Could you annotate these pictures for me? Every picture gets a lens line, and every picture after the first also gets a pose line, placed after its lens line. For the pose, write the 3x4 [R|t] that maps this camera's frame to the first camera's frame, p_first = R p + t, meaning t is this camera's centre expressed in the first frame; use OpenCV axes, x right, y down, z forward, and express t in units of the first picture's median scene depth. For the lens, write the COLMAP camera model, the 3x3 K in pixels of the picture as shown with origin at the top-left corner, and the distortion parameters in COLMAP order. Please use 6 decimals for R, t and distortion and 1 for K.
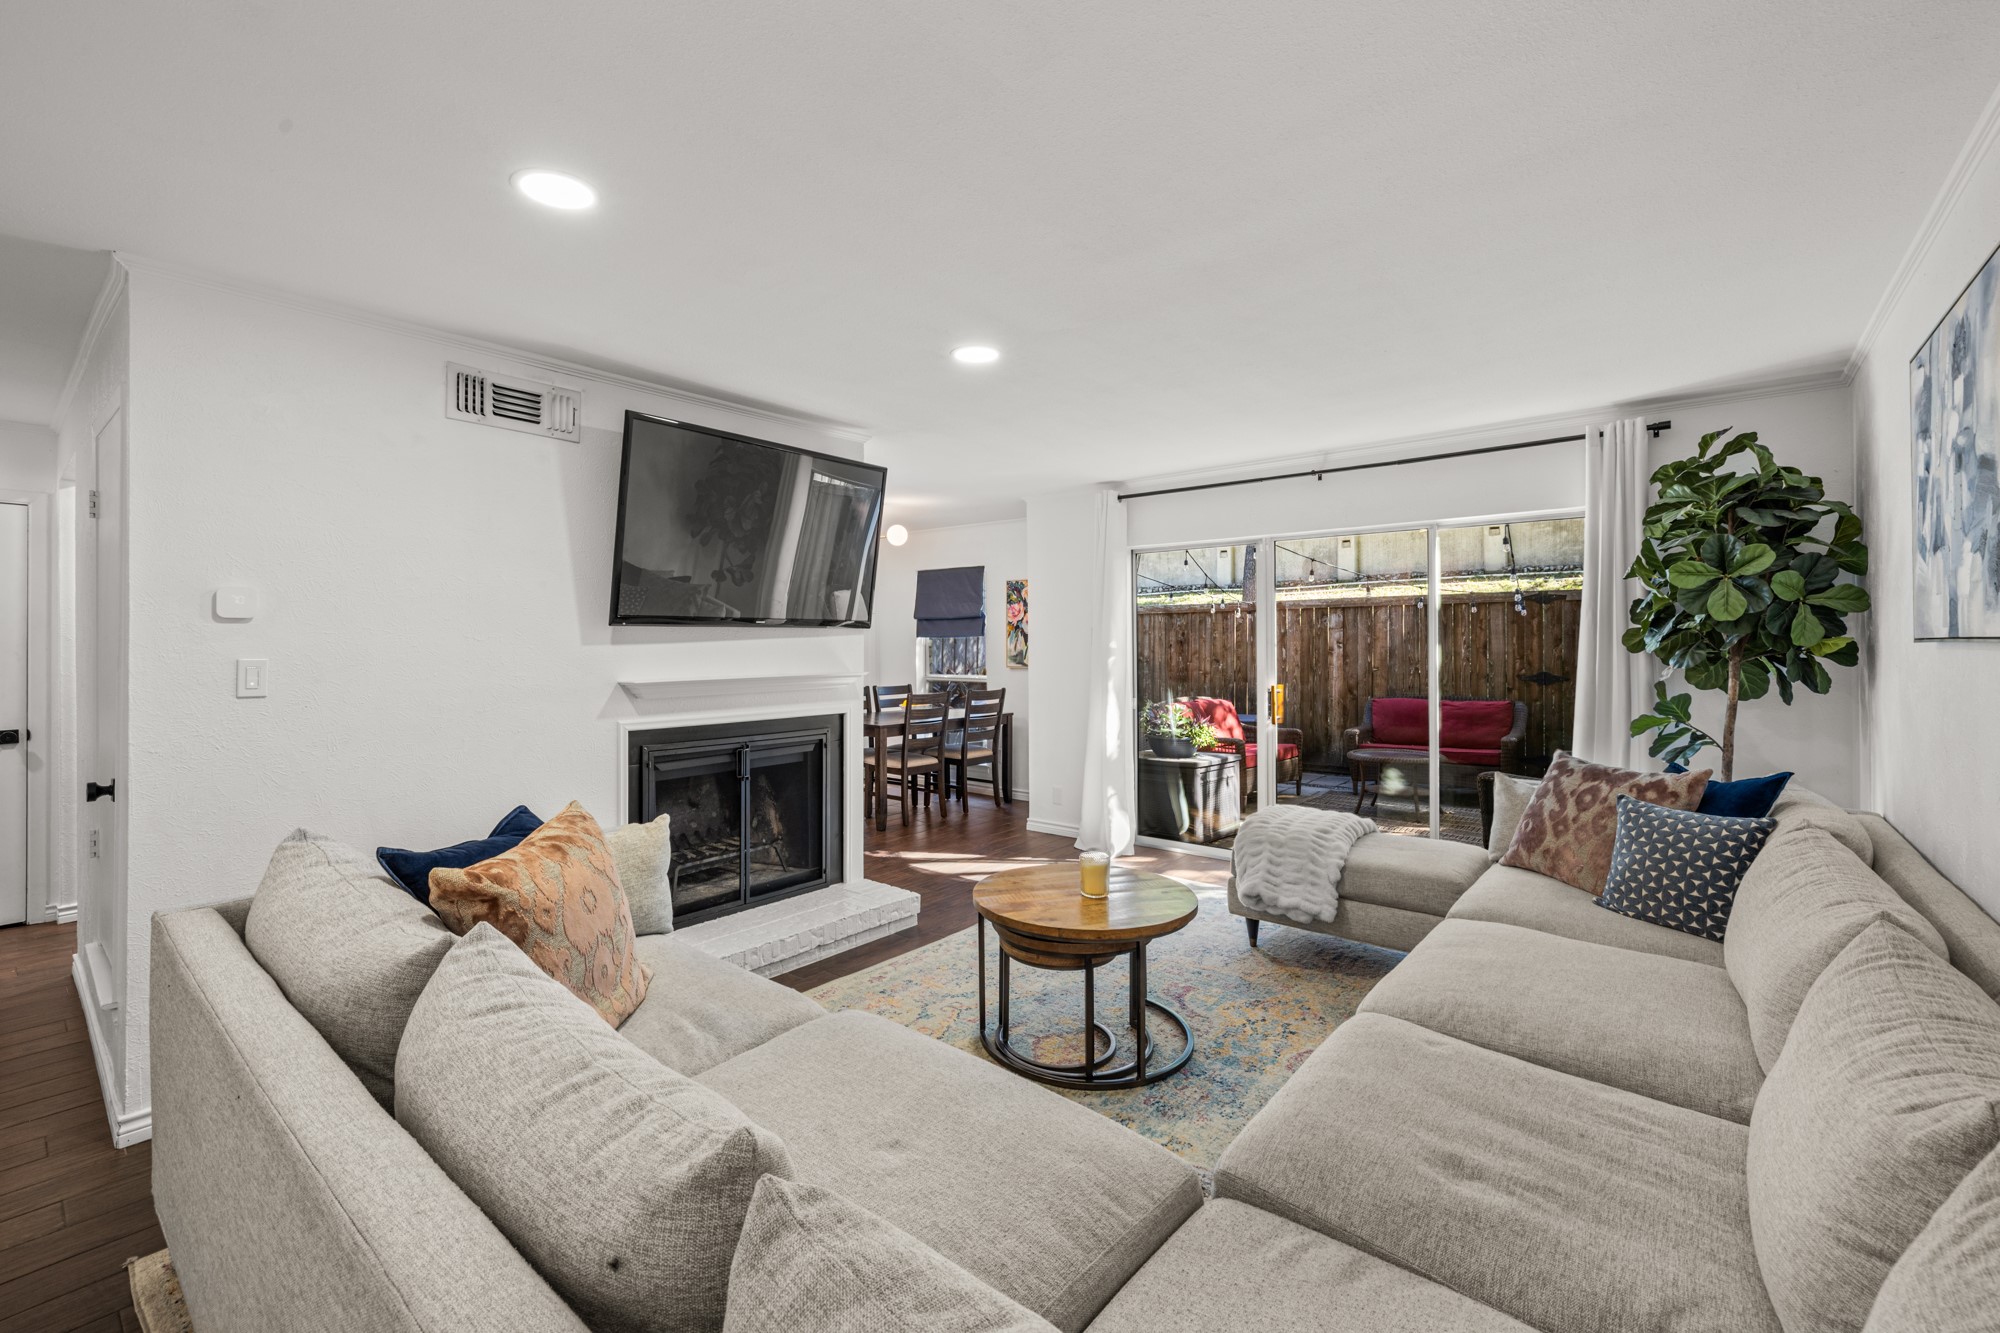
lens RADIAL K [[836.9, 0, 966.4], [0, 836.9, 638.0], [0, 0, 1]] dist [0.001521, -0.000142]
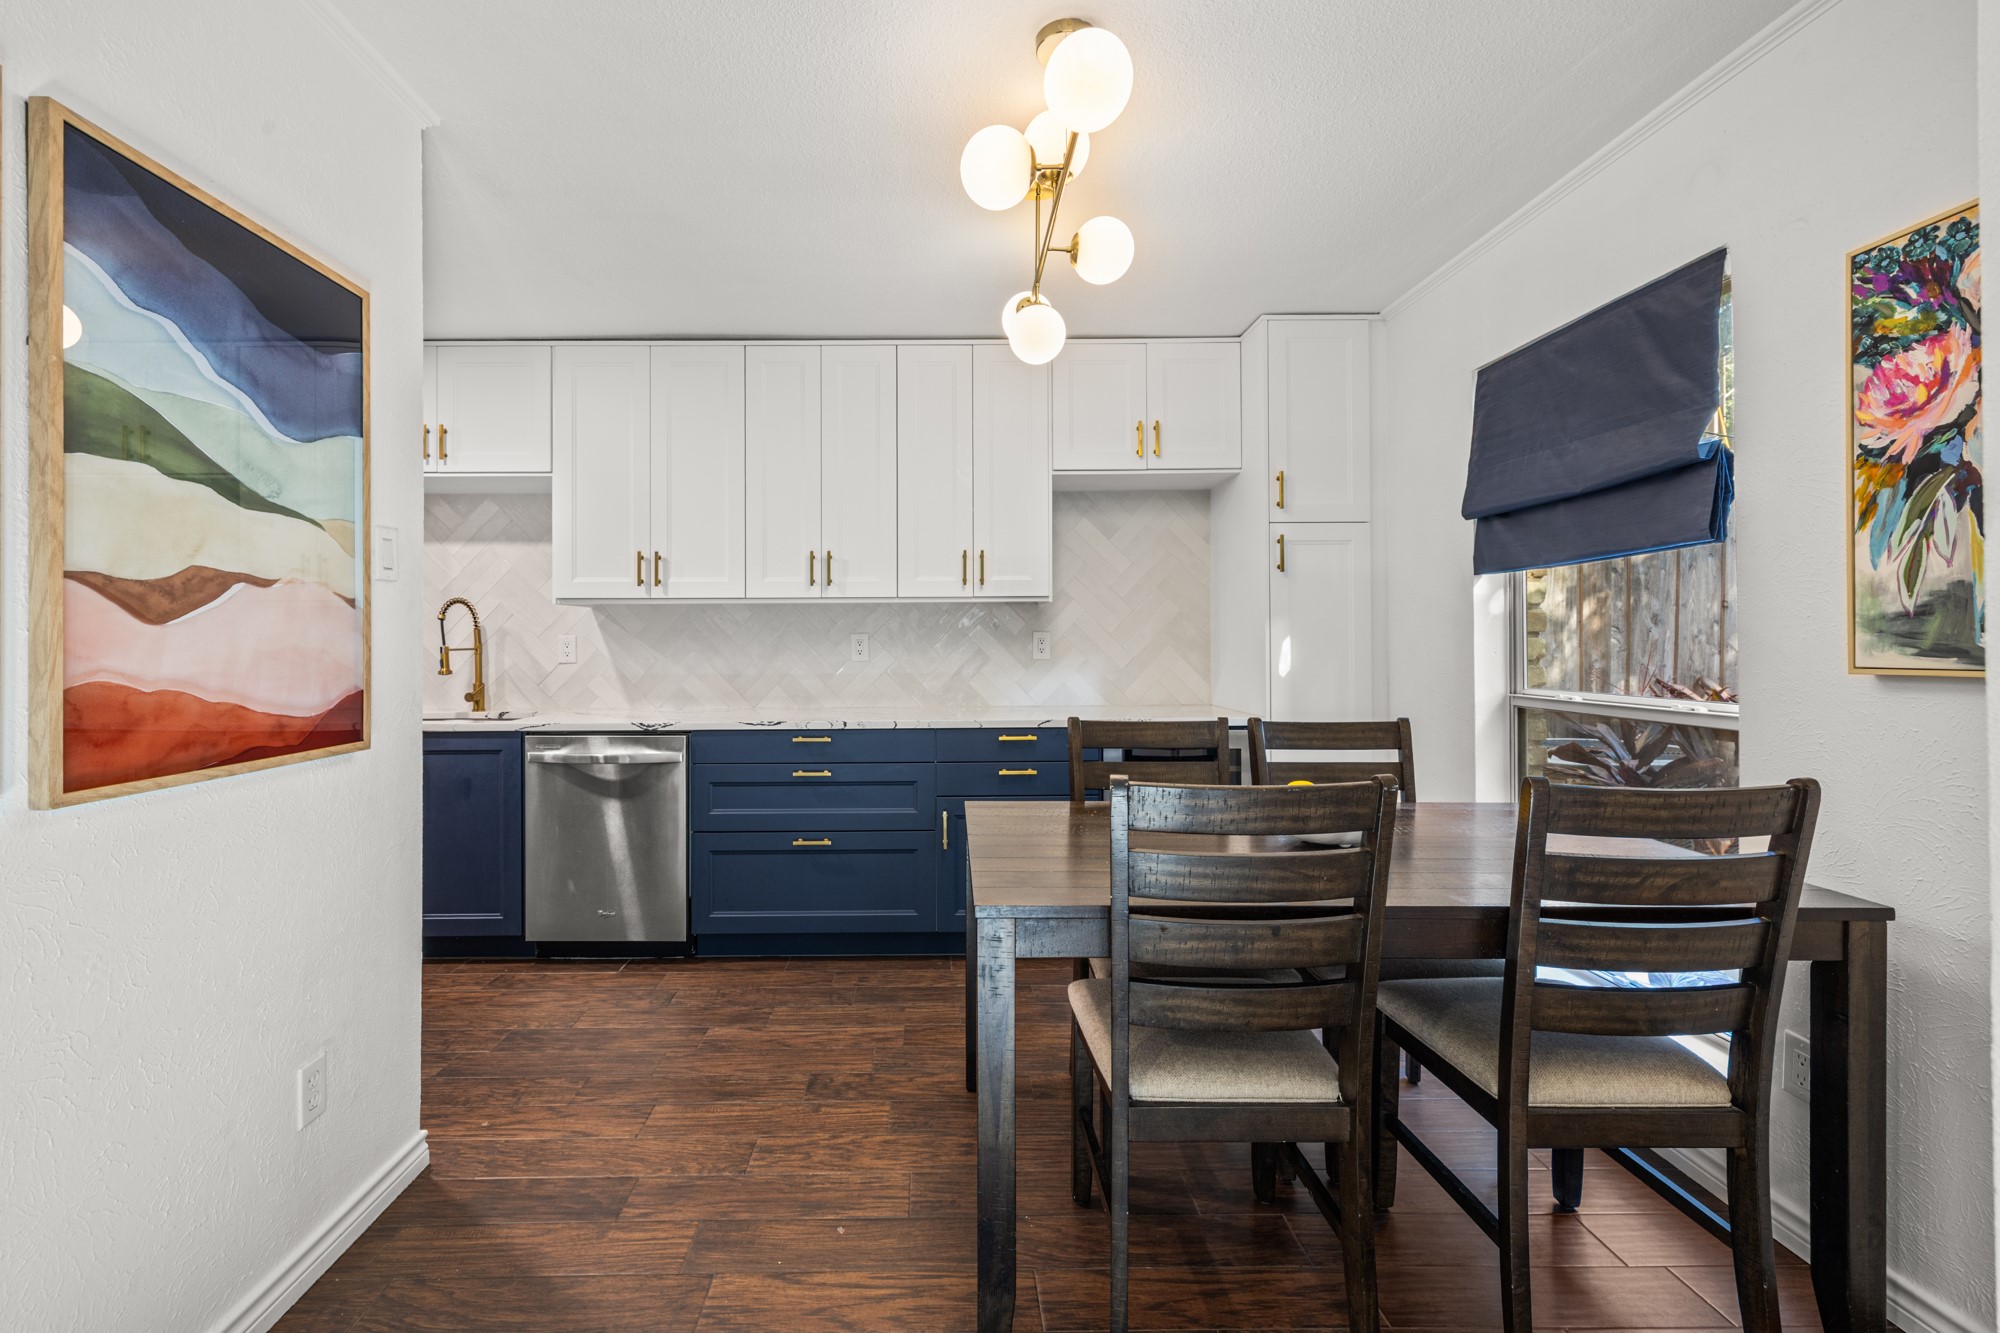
lens RADIAL K [[856.7, 0, 941.7], [0, 856.7, 638.1], [0, 0, 1]] dist [0.000620, -0.000204]
pose [[0.661218, -0.003433, -0.750186, 0.058308], [0.004232, 0.999991, -0.000846, 0.025465], [0.750182, -0.002615, 0.661226, 0.692416]]
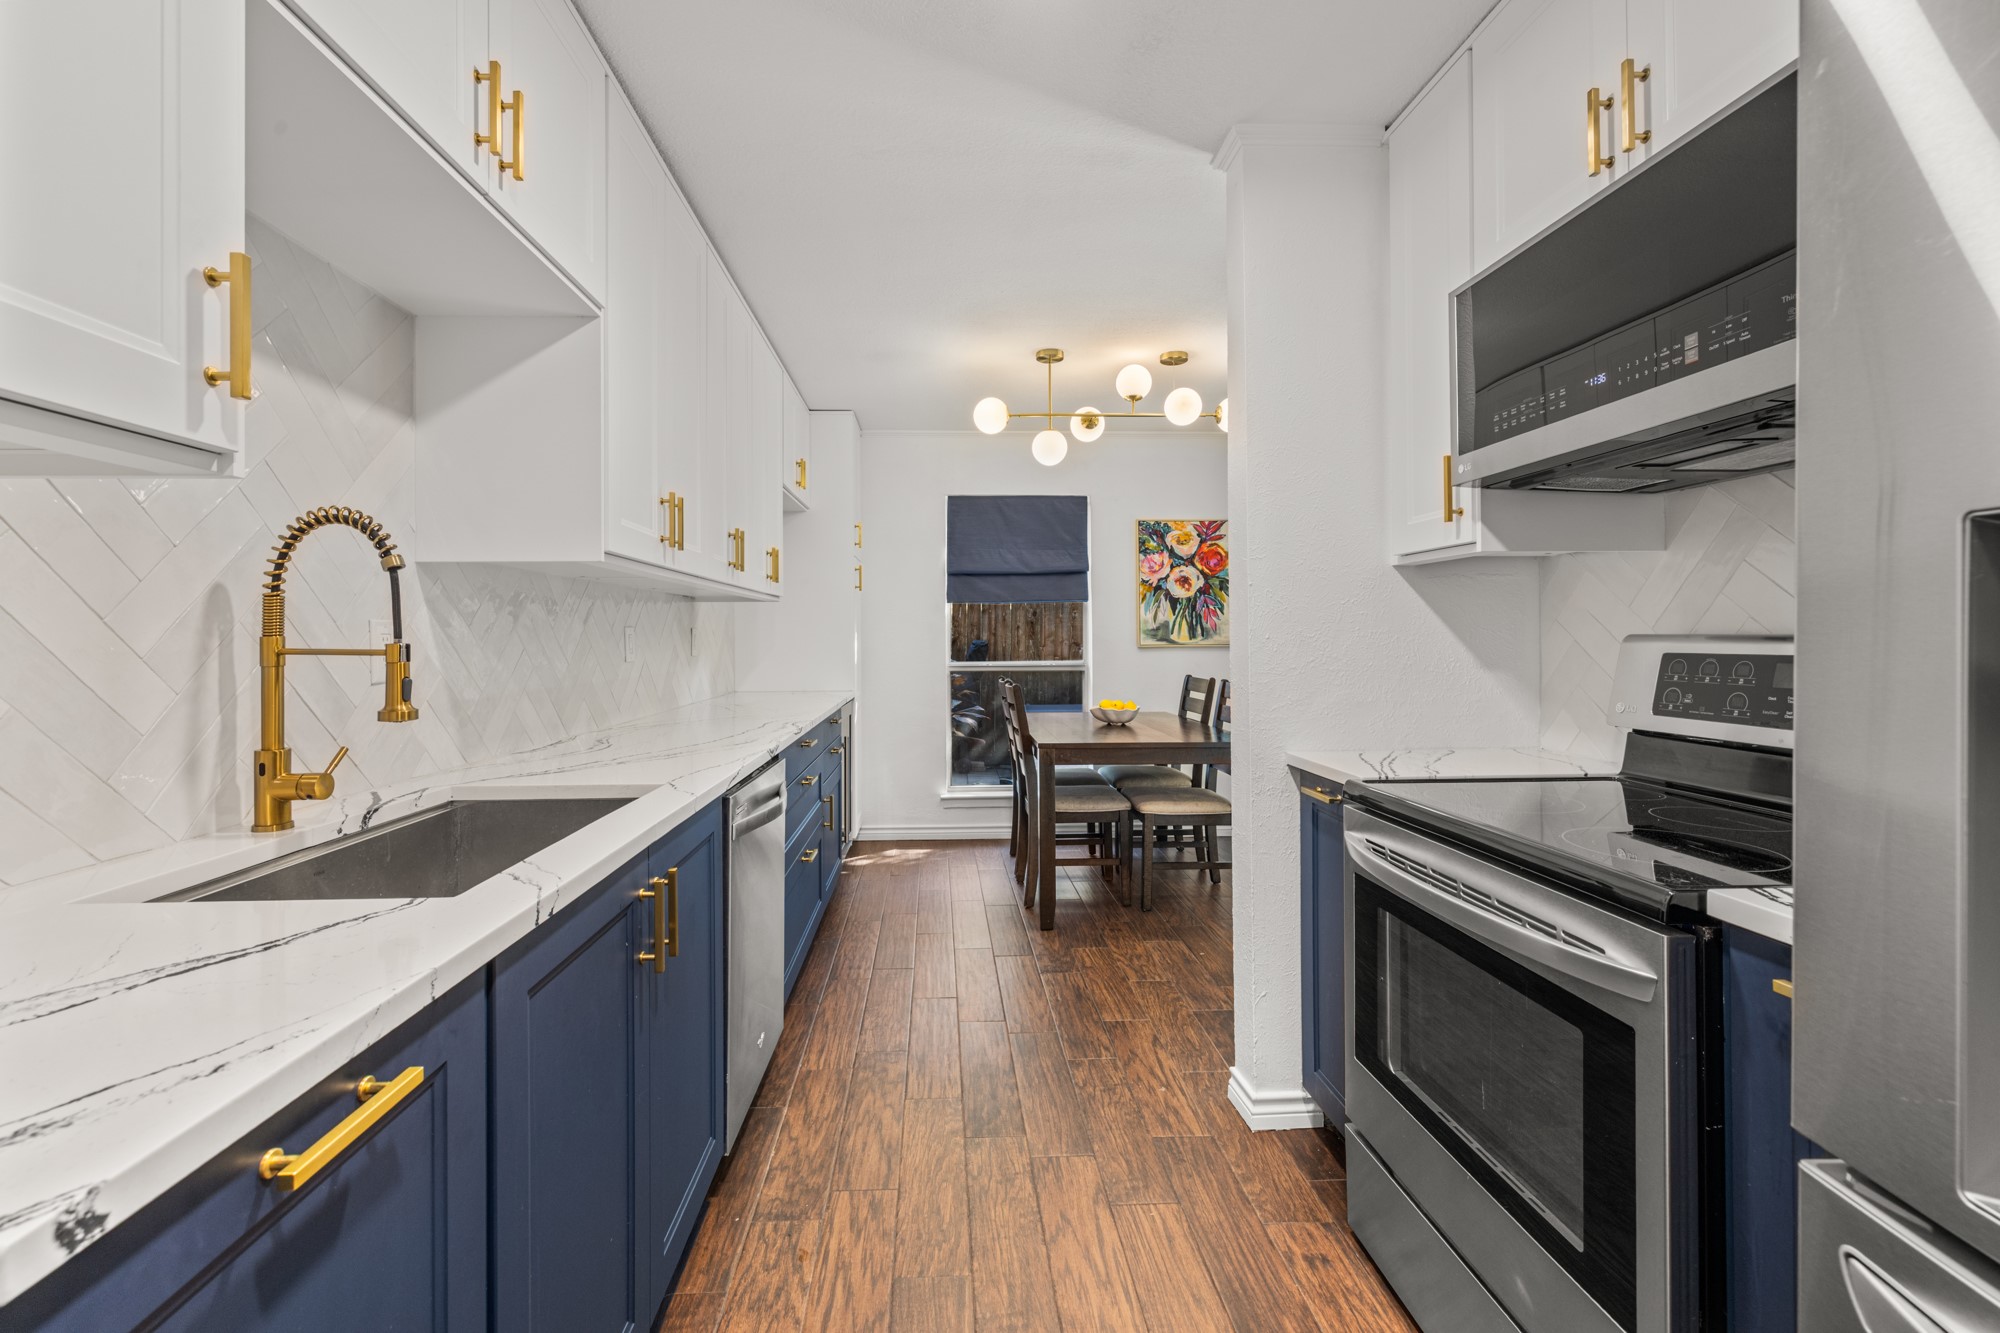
lens RADIAL K [[836.9, 0, 966.4], [0, 836.9, 638.0], [0, 0, 1]] dist [0.001521, -0.000142]
pose [[0.731561, -0.001288, 0.681774, -0.518094], [0.000962, 0.999999, 0.000858, 0.027064], [-0.681775, 0.000028, 0.731562, 0.597221]]
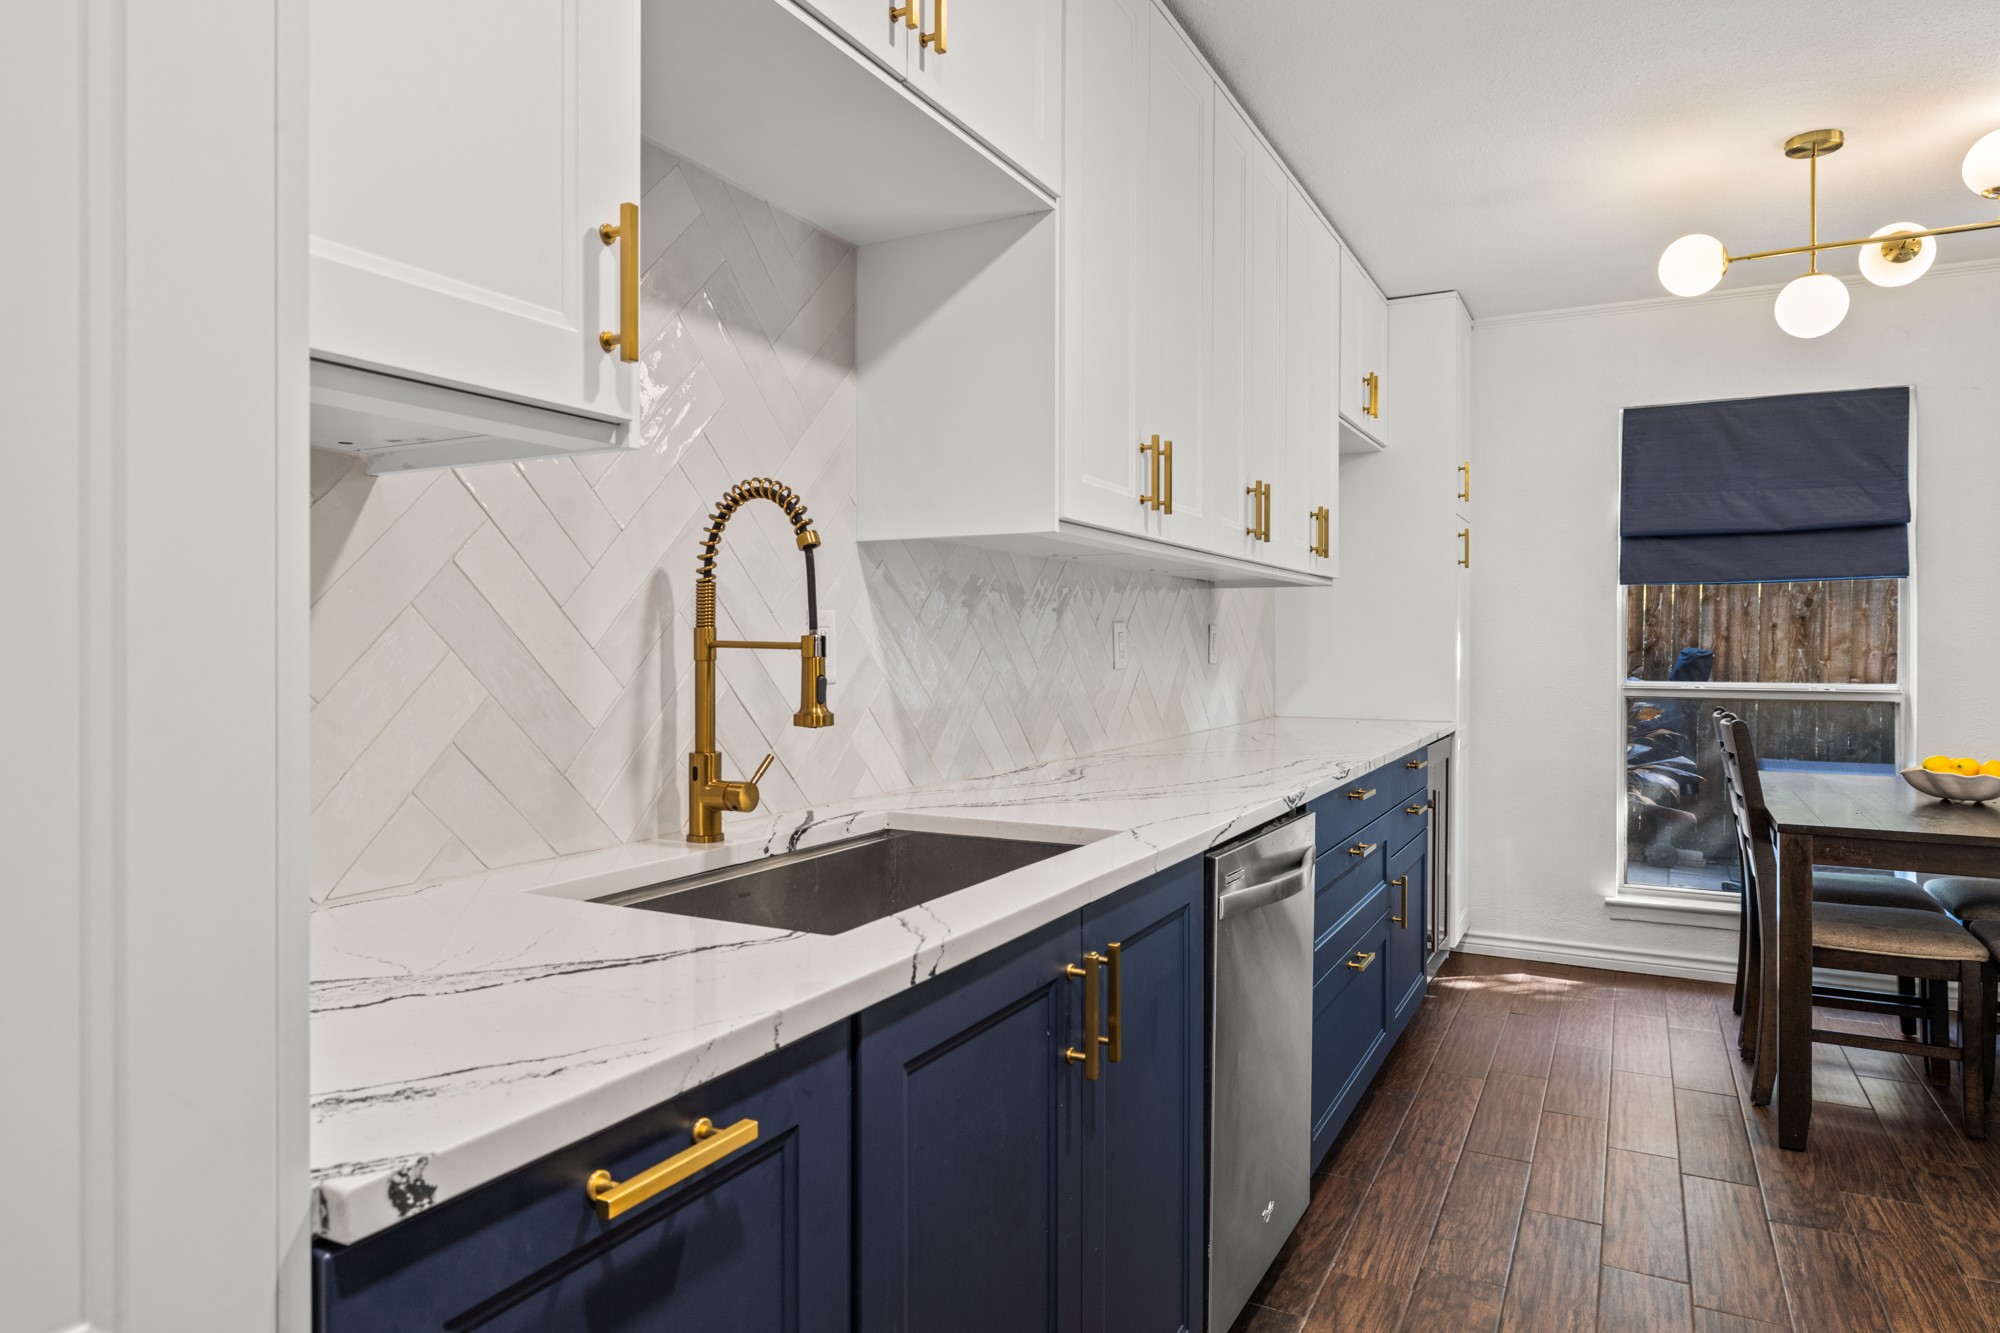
lens RADIAL K [[1204.4, 0, 994.3], [0, 1204.4, 655.2], [0, 0, 1]] dist [-0.002908, 0.005506]
pose [[0.975032, 0.002924, 0.222044, -0.502141], [-0.005597, 0.999919, 0.011406, 0.029140], [-0.221992, -0.012364, 0.974970, 0.590713]]
